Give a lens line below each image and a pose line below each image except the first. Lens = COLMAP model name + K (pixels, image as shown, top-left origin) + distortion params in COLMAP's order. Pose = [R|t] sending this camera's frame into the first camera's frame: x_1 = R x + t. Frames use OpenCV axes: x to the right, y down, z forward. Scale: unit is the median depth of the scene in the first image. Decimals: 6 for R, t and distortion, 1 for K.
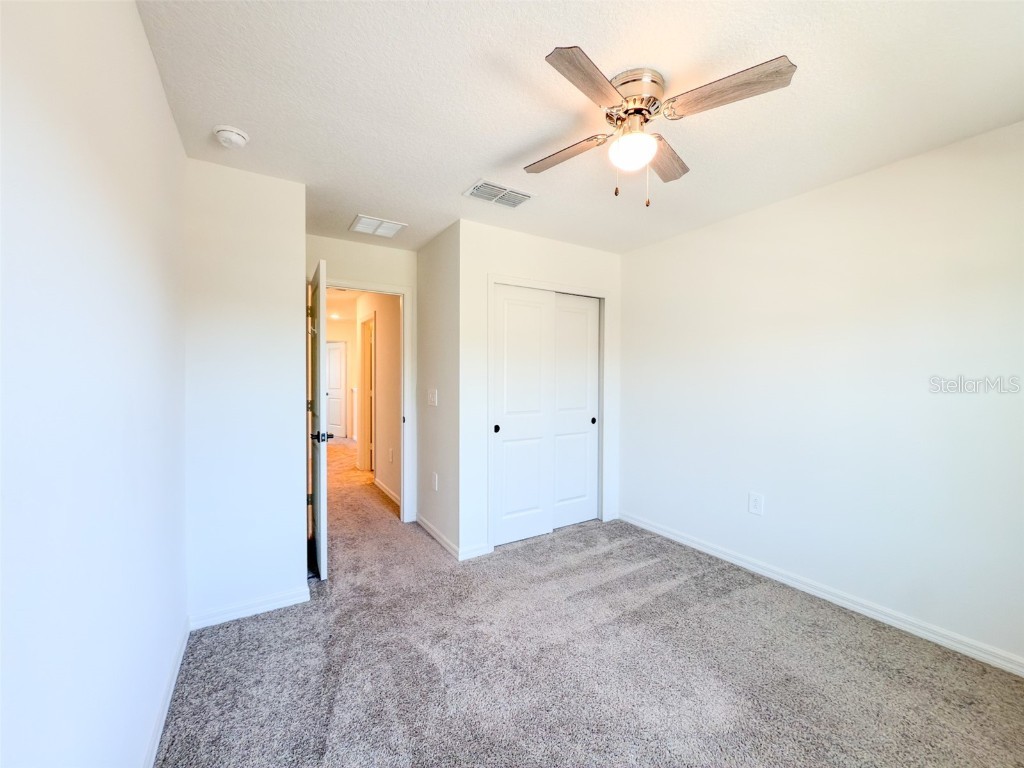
lens RADIAL K [[411.8, 0, 512.0], [0, 411.8, 384.0], [0, 0, 1]] dist [0.000656, -0.000102]
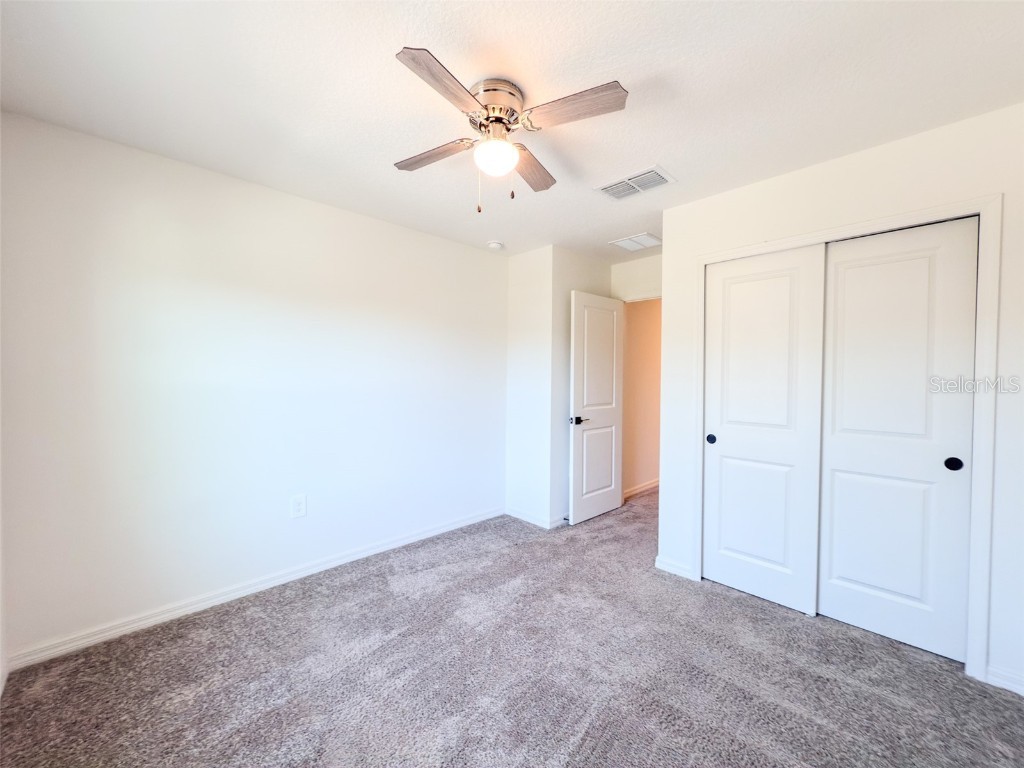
lens RADIAL K [[406.4, 0, 512.0], [0, 406.4, 384.0], [0, 0, 1]] dist [0.000901, 0.000175]
pose [[0.212348, 0.011494, -0.977126, 0.741098], [-0.035827, 0.999350, 0.003969, 0.014672], [0.976537, 0.034165, 0.212622, 0.478973]]
